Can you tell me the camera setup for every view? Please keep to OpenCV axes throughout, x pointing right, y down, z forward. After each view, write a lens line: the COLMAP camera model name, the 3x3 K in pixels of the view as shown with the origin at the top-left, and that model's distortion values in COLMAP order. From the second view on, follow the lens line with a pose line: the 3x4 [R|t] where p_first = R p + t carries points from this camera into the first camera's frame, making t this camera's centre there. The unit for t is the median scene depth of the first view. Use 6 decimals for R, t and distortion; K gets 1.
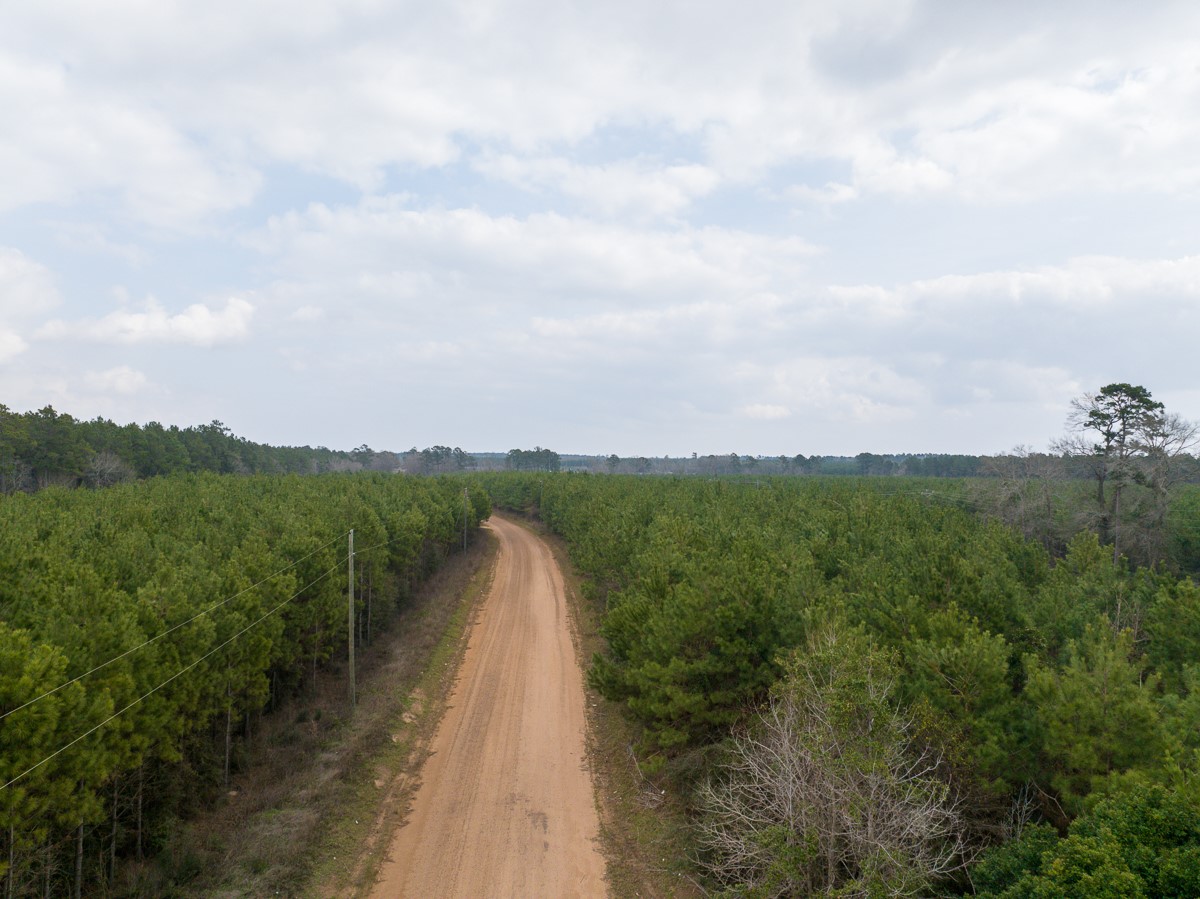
lens RADIAL K [[841.2, 0, 600.0], [0, 841.2, 449.5], [0, 0, 1]] dist [-0.039329, -0.002884]
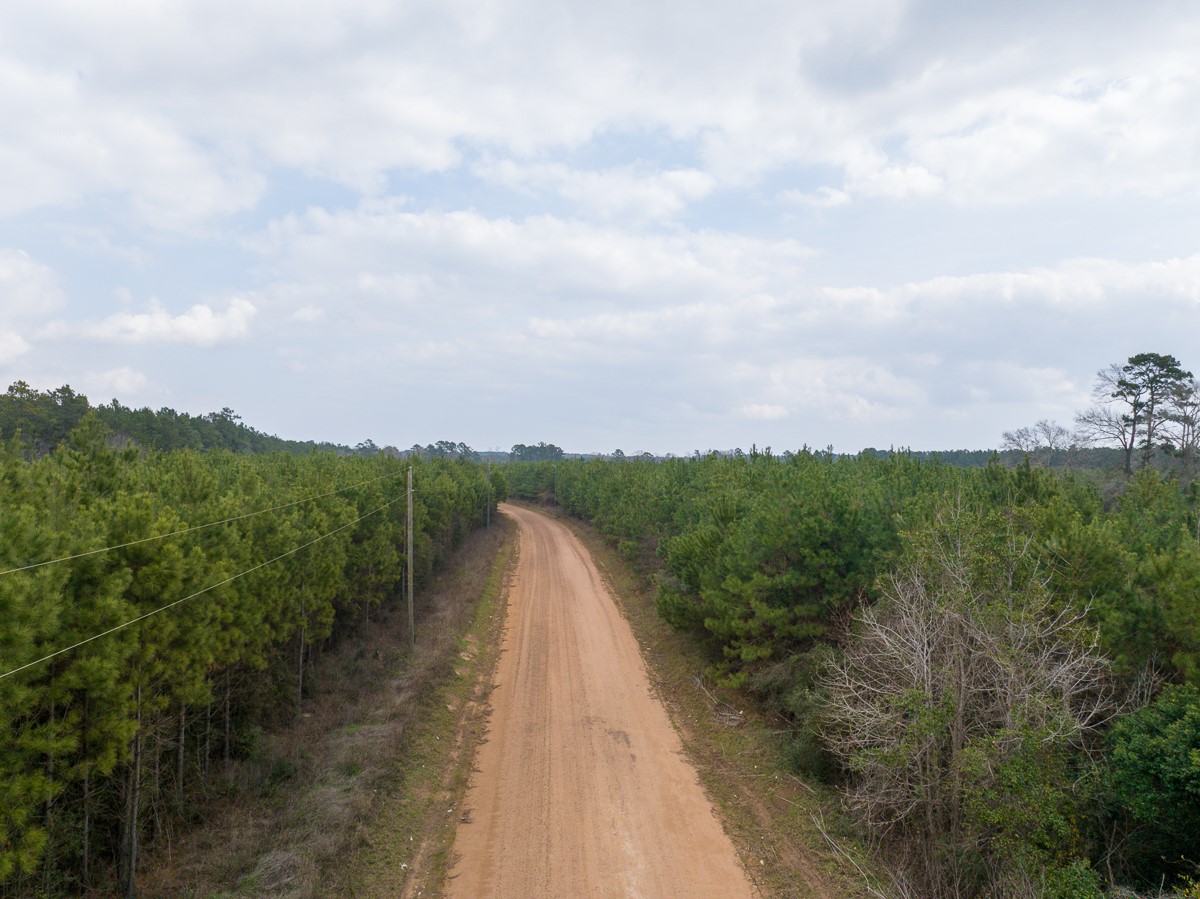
lens RADIAL K [[841.2, 0, 600.0], [0, 841.2, 449.5], [0, 0, 1]] dist [-0.039329, -0.002884]
pose [[1.000000, -0.000311, -0.000095, -0.085171], [0.000311, 1.000000, 0.000582, 0.089692], [0.000095, -0.000582, 1.000000, 0.004928]]
